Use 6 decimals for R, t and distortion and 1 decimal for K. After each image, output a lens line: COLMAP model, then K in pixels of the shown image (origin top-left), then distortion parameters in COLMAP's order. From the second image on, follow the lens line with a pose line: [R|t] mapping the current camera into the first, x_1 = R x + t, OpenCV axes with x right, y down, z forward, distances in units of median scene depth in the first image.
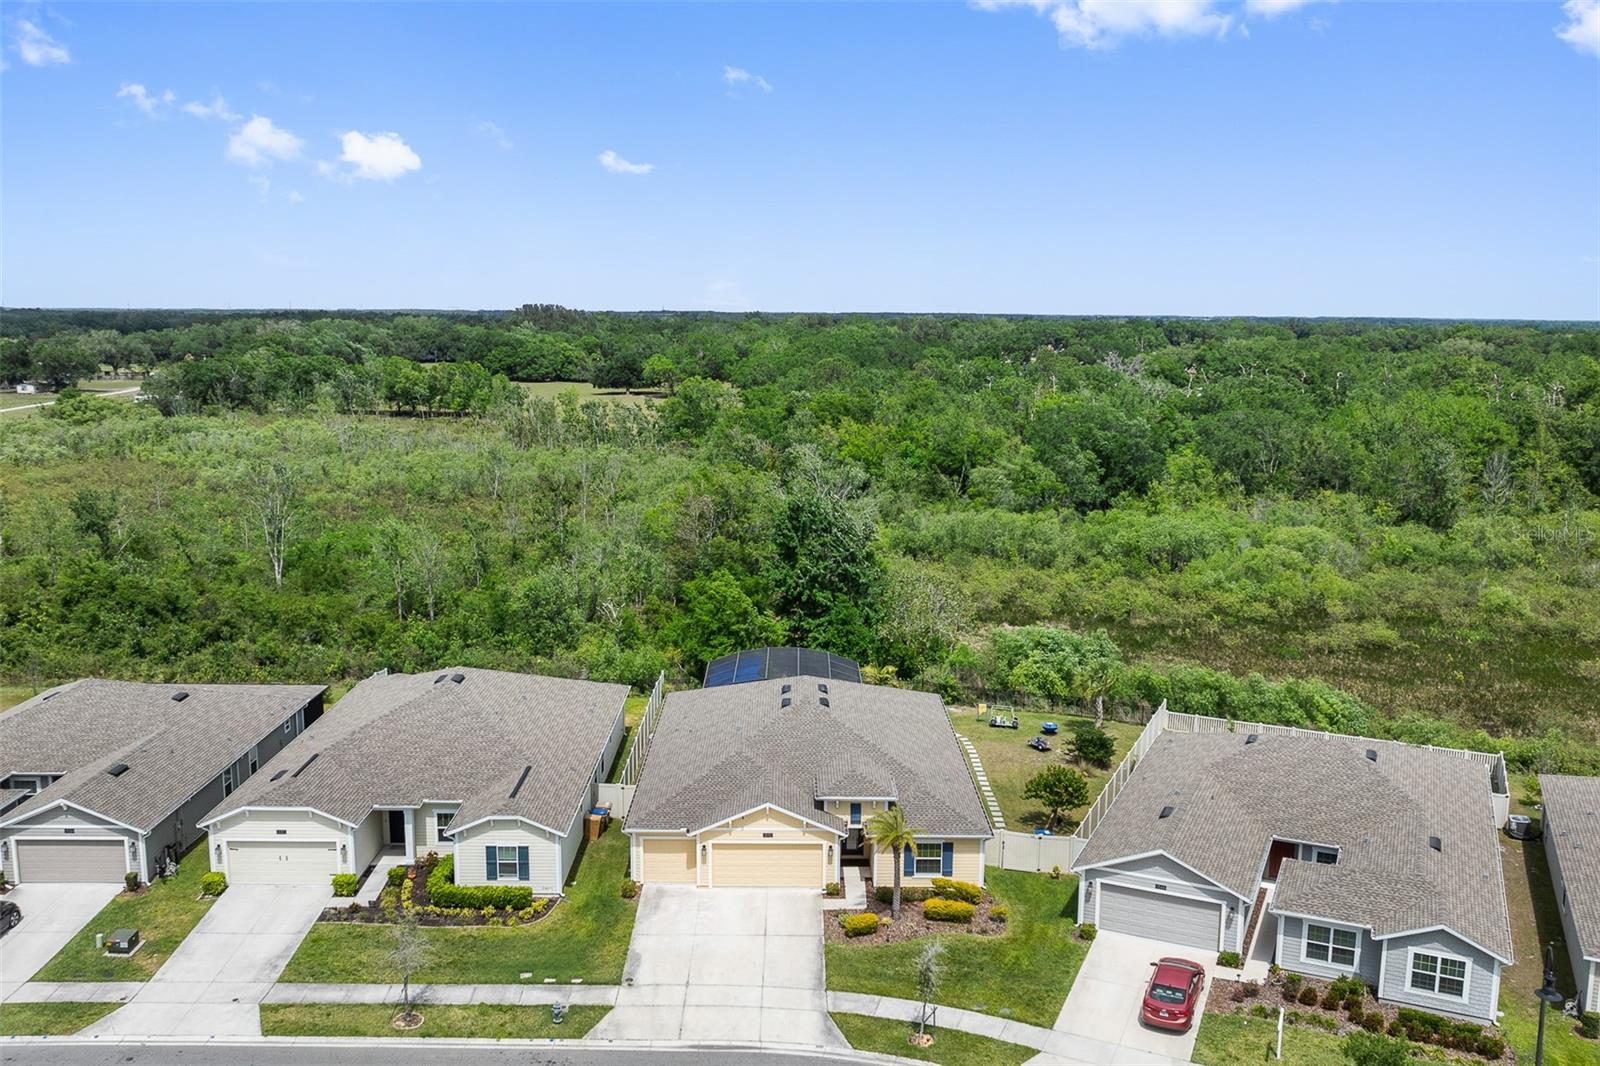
lens RADIAL K [[1324.0, 0, 800.0], [0, 1324.0, 533.0], [0, 0, 1]] dist [-0.013459, -0.009787]
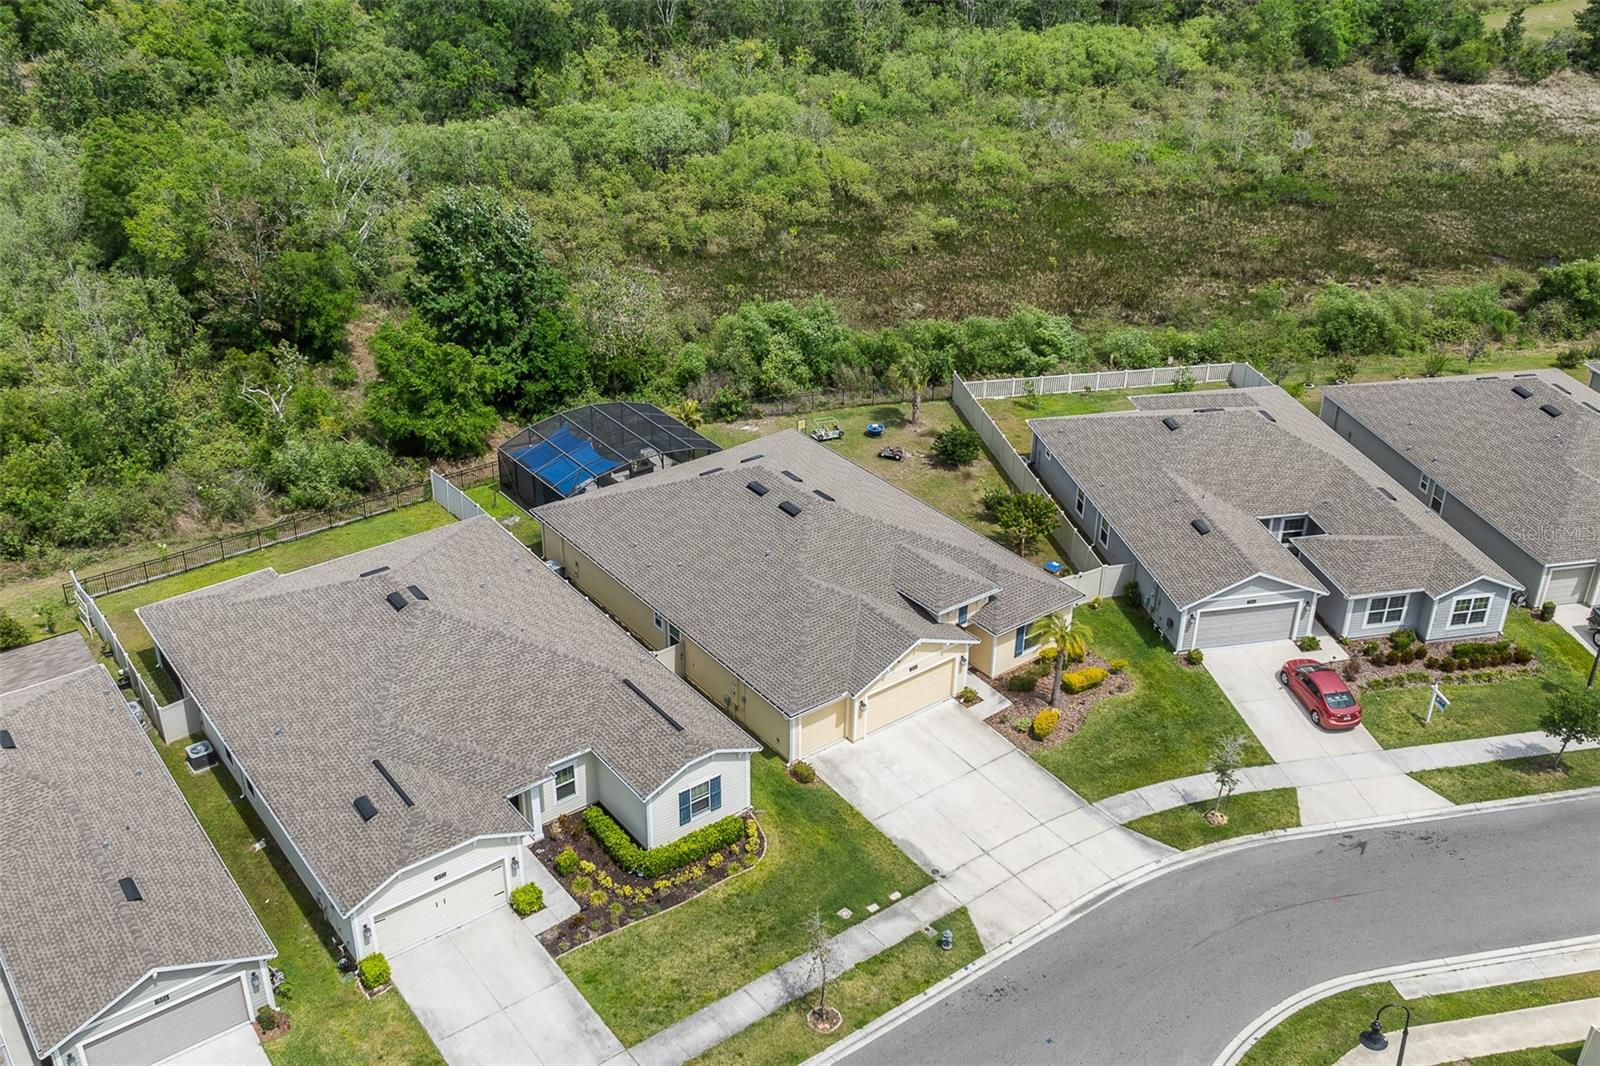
lens RADIAL K [[1477.3, 0, 772.3], [0, 1477.3, 527.2], [0, 0, 1]] dist [-0.013212, -0.007673]
pose [[0.810175, -0.287210, 0.511006, -0.626567], [0.098241, 0.925941, 0.364667, -0.263605], [-0.577897, -0.245242, 0.778390, 0.266842]]
